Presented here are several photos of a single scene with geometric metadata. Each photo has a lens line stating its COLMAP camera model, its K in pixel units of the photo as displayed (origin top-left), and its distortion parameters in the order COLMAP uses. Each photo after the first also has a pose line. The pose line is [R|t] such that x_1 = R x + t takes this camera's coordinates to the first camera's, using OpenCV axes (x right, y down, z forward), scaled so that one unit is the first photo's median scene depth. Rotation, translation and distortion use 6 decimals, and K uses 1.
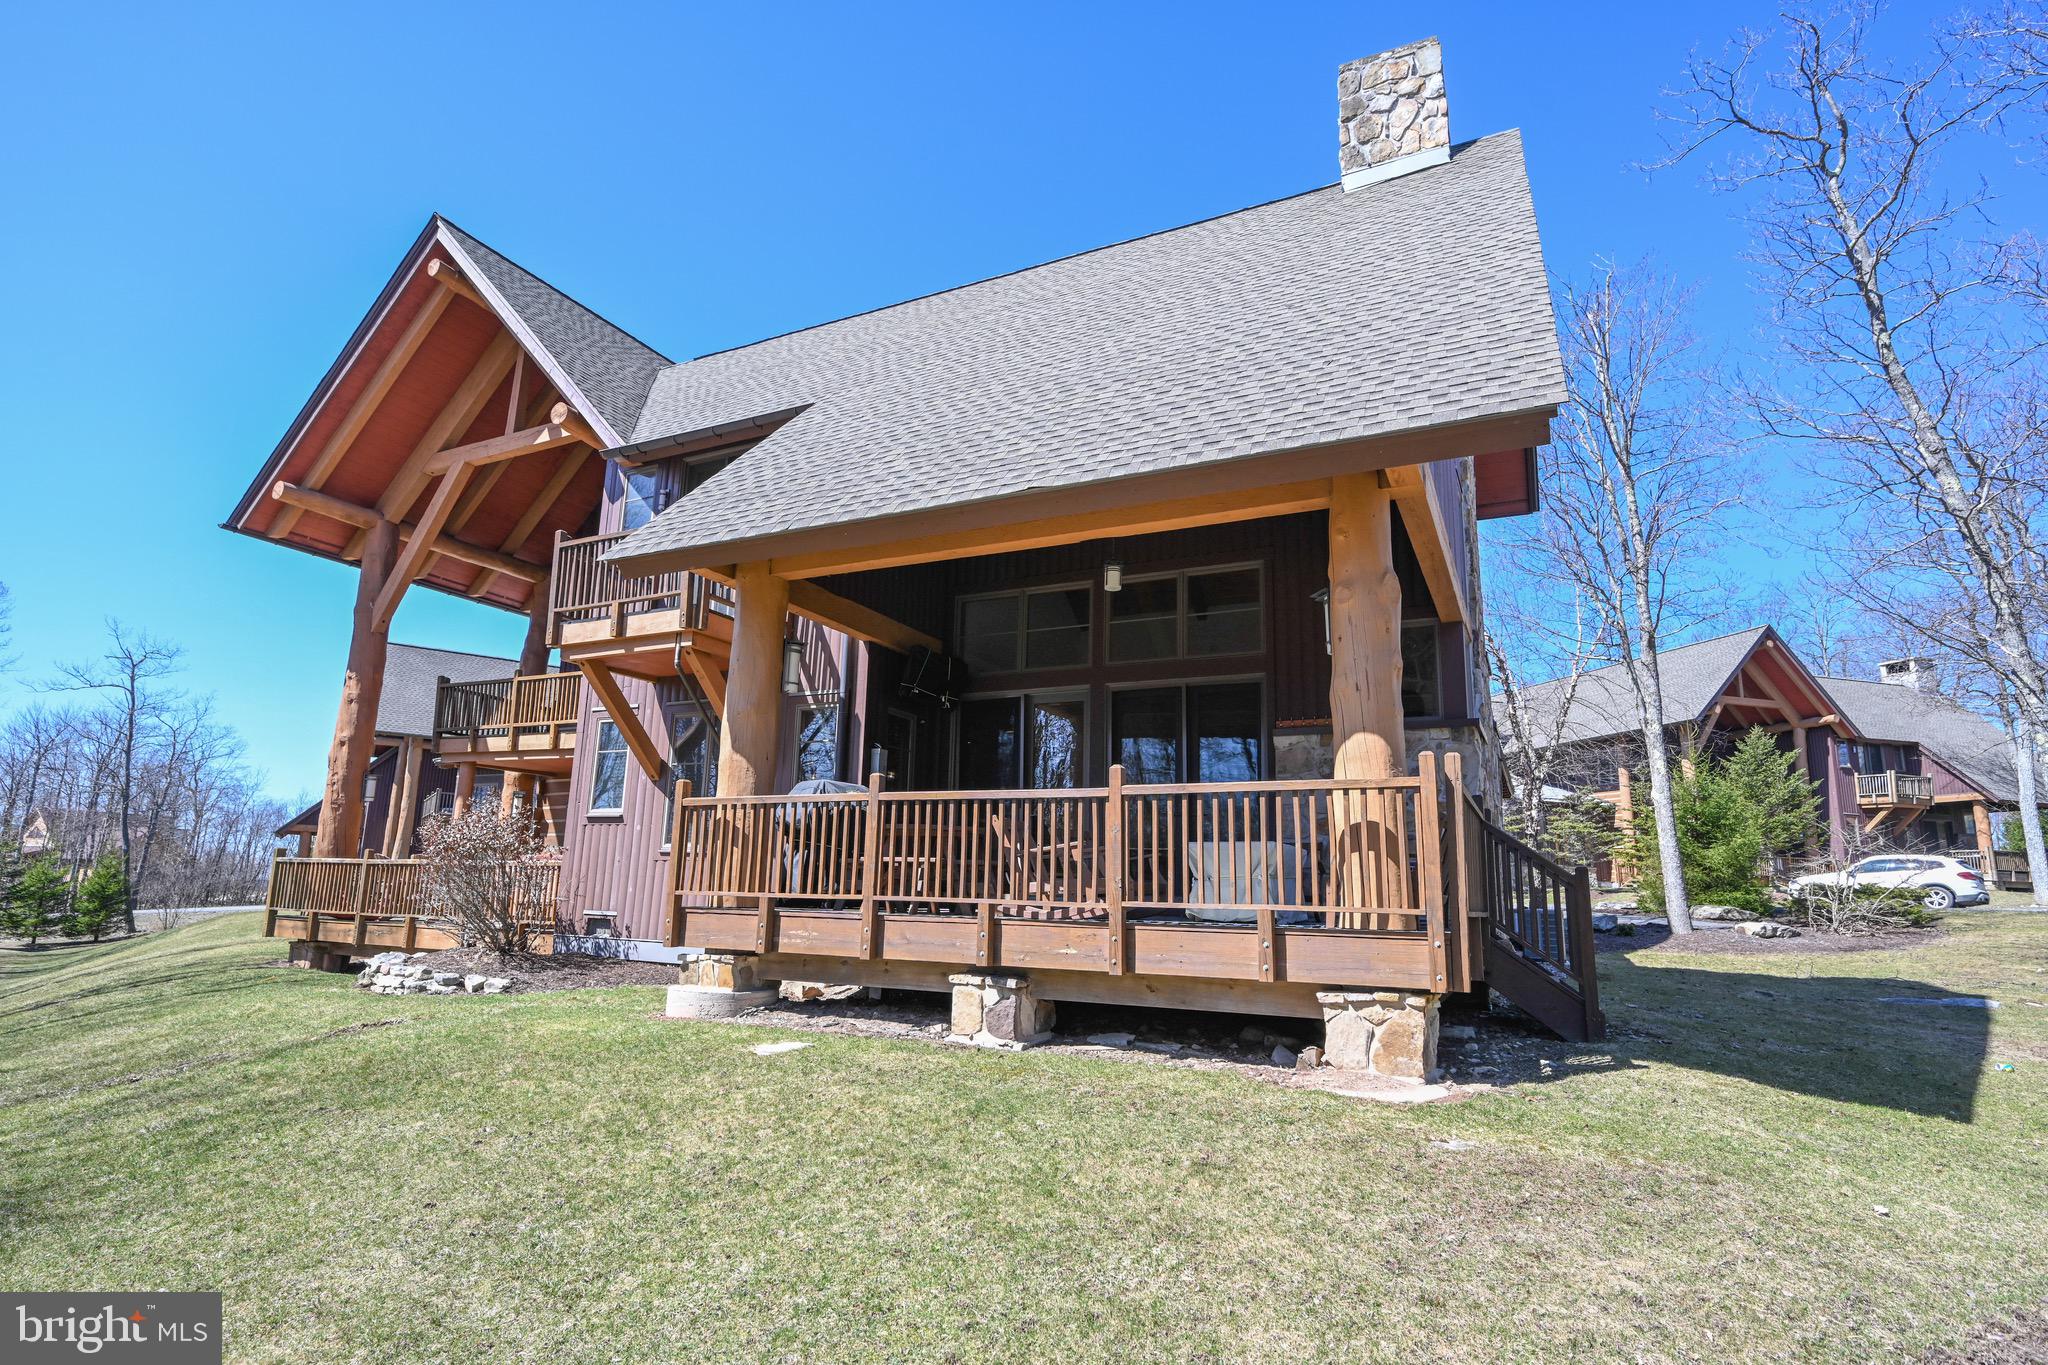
lens RADIAL K [[1077.9, 0, 1016.3], [0, 1077.9, 681.1], [0, 0, 1]] dist [-0.003921, -0.001796]
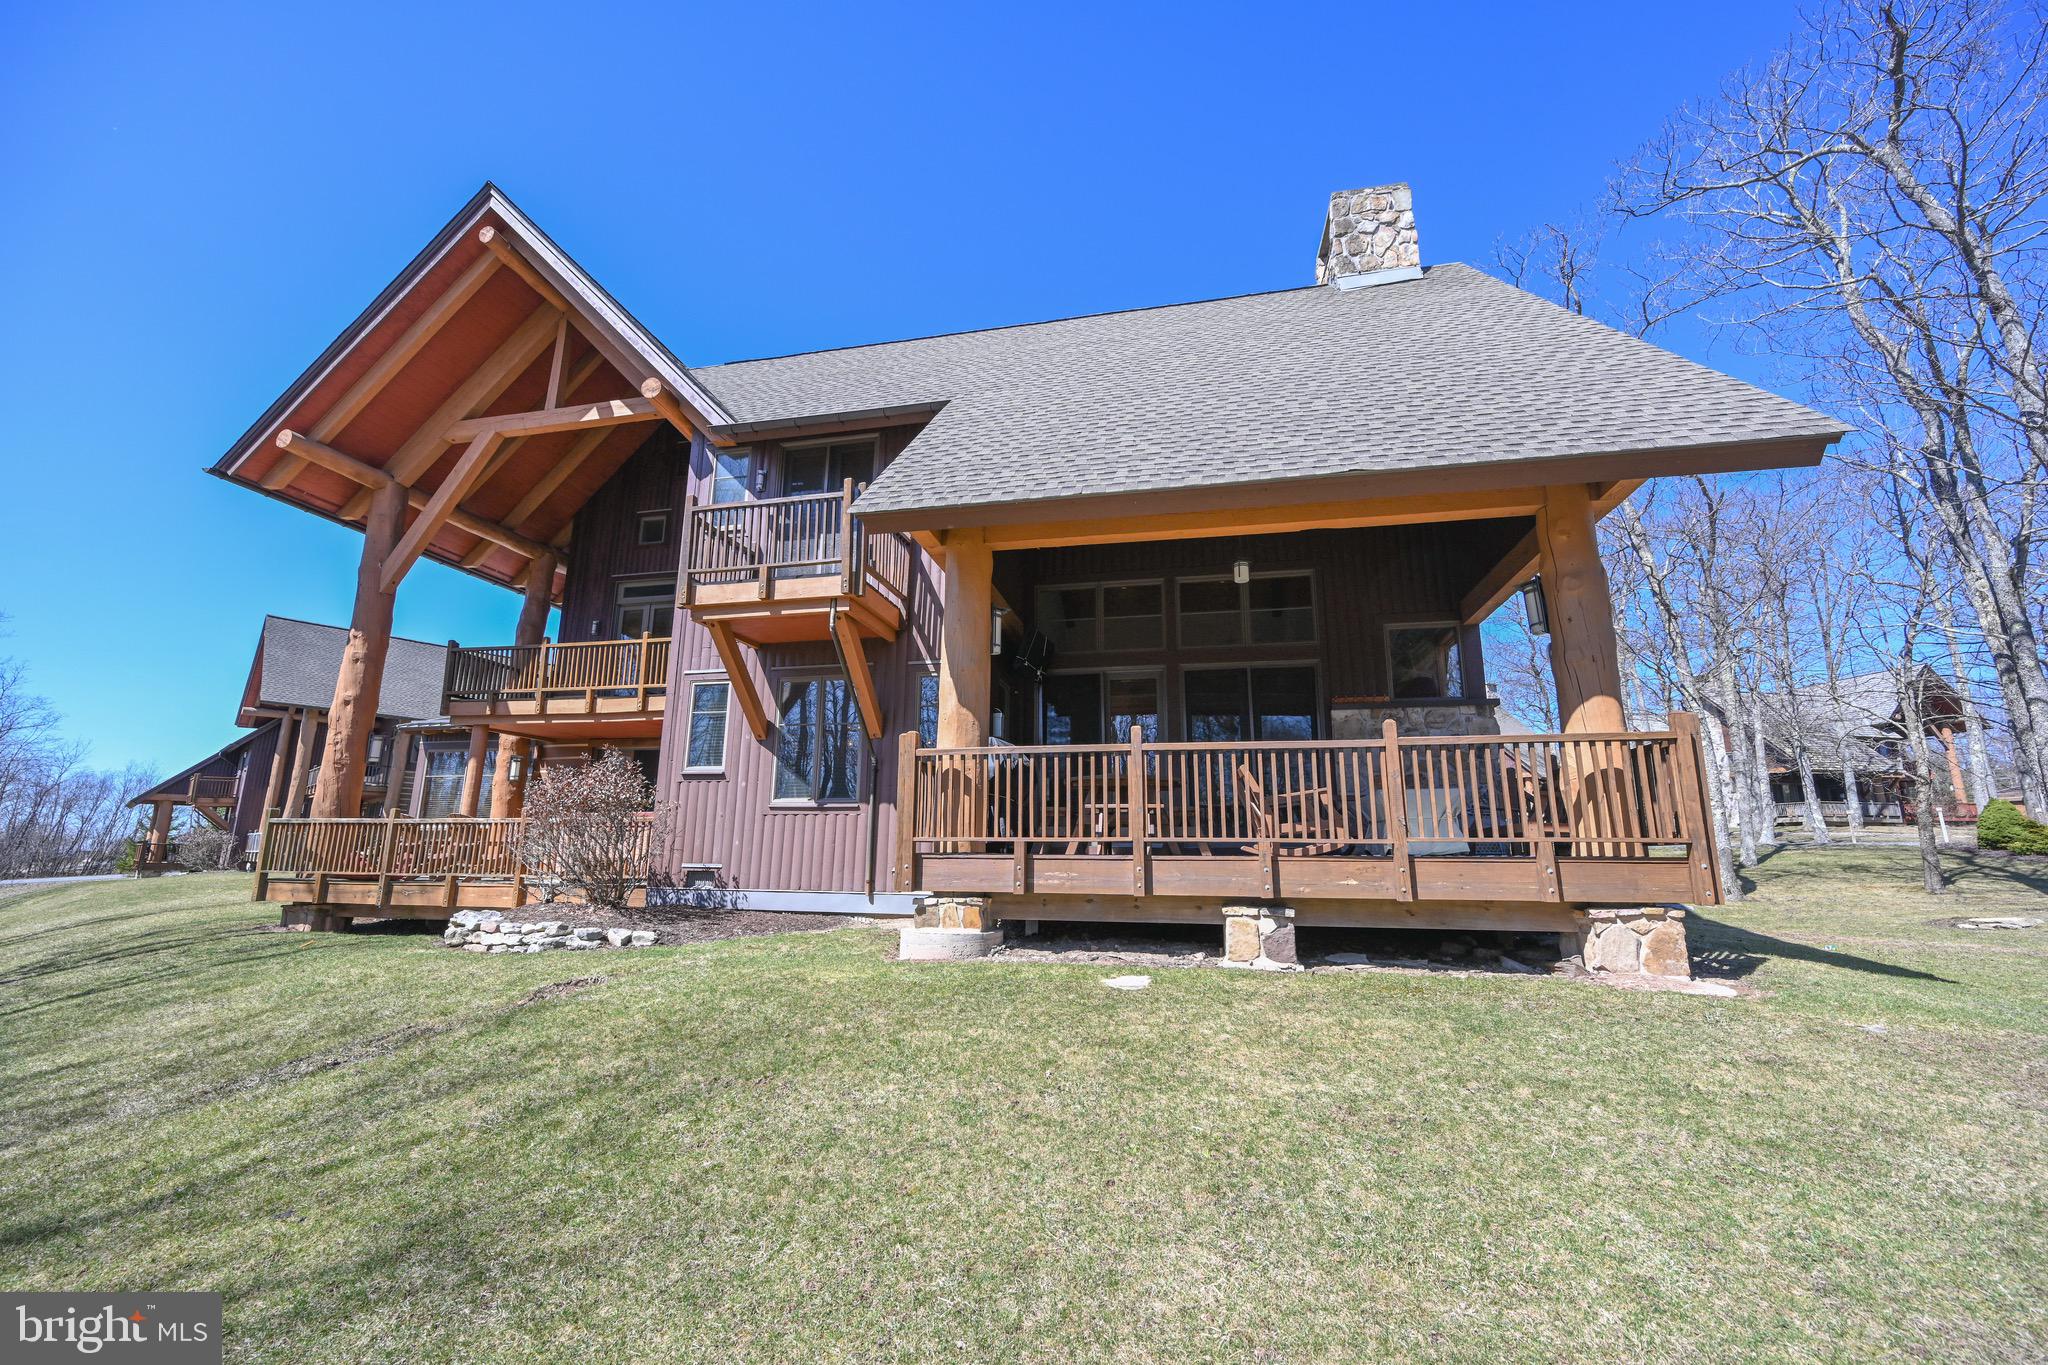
lens RADIAL K [[832.6, 0, 1029.6], [0, 832.6, 685.9], [0, 0, 1]] dist [-0.001613, -0.000747]
pose [[0.965792, 0.034434, 0.257020, -0.292659], [-0.034040, 0.999403, -0.005986, 0.034822], [-0.257073, -0.002968, 0.966388, 0.137845]]
